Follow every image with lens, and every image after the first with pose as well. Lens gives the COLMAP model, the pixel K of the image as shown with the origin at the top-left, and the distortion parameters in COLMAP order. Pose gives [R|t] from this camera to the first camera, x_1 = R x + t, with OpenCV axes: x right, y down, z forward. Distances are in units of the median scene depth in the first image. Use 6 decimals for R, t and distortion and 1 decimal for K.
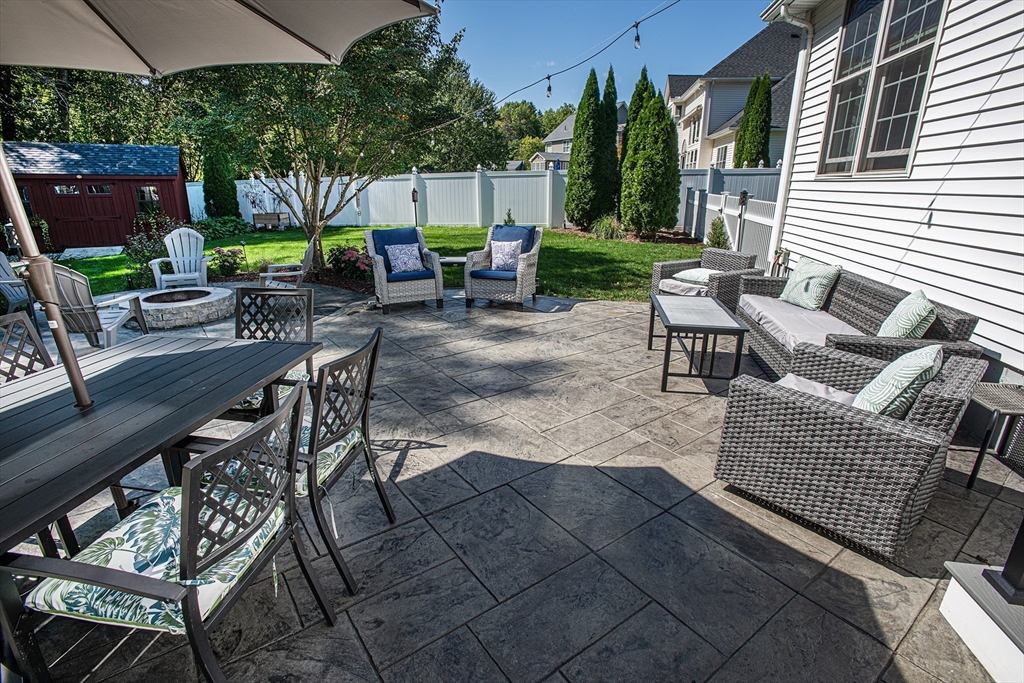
lens RADIAL K [[507.3, 0, 512.0], [0, 507.3, 341.5], [0, 0, 1]] dist [-0.002644, -0.000311]
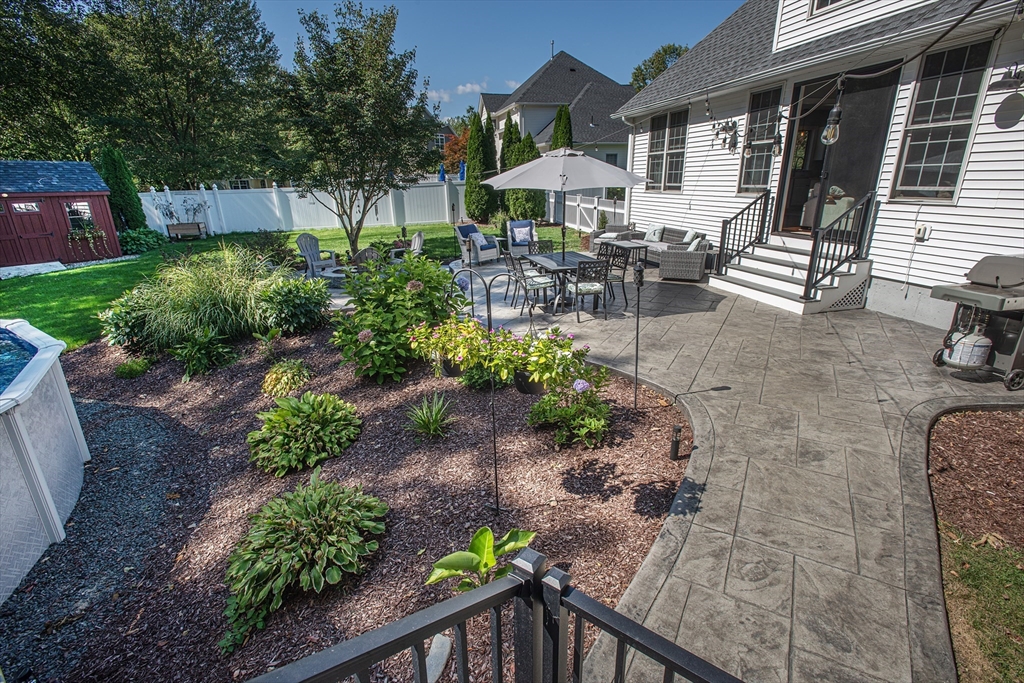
lens RADIAL K [[501.7, 0, 512.0], [0, 501.7, 341.5], [0, 0, 1]] dist [0.077756, -0.000139]
pose [[0.920280, -0.149560, 0.361548, -1.040933], [0.145629, 0.988599, 0.038269, 0.215003], [-0.363149, 0.017434, 0.931568, -1.091655]]
